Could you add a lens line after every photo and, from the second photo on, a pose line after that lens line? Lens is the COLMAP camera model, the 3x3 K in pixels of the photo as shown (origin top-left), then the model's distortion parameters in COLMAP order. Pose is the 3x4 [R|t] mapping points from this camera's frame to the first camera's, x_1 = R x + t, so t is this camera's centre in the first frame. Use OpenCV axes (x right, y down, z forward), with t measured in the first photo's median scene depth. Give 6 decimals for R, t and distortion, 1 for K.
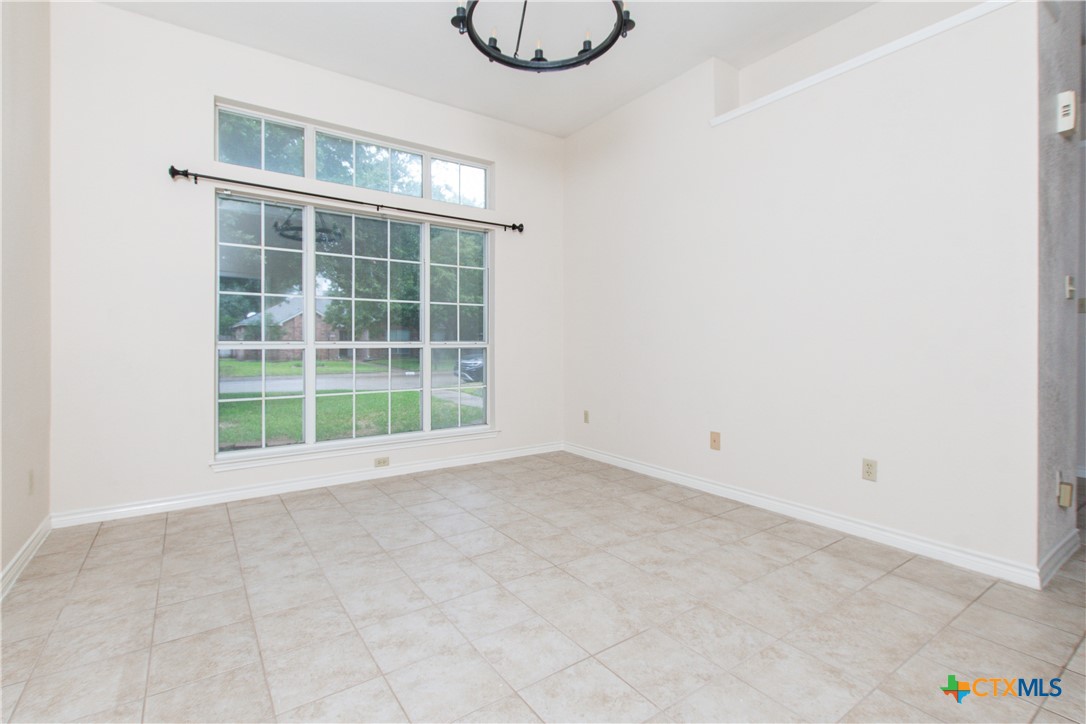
lens RADIAL K [[494.0, 0, 535.3], [0, 494.0, 342.6], [0, 0, 1]] dist [0.000238, -0.000227]
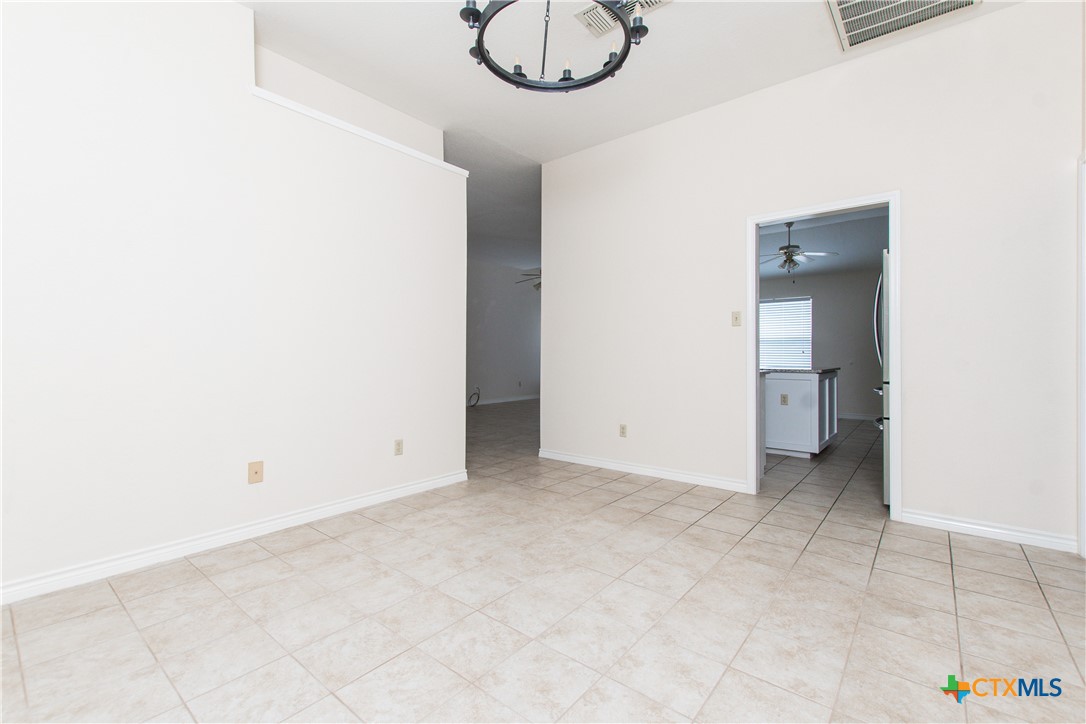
lens RADIAL K [[466.5, 0, 544.3], [0, 466.5, 360.1], [0, 0, 1]] dist [0.002277, -0.000330]
pose [[-0.267574, -0.014330, 0.963431, -0.762399], [0.000267, 0.999888, 0.014947, -0.003410], [-0.963537, 0.004256, -0.267541, 1.079962]]
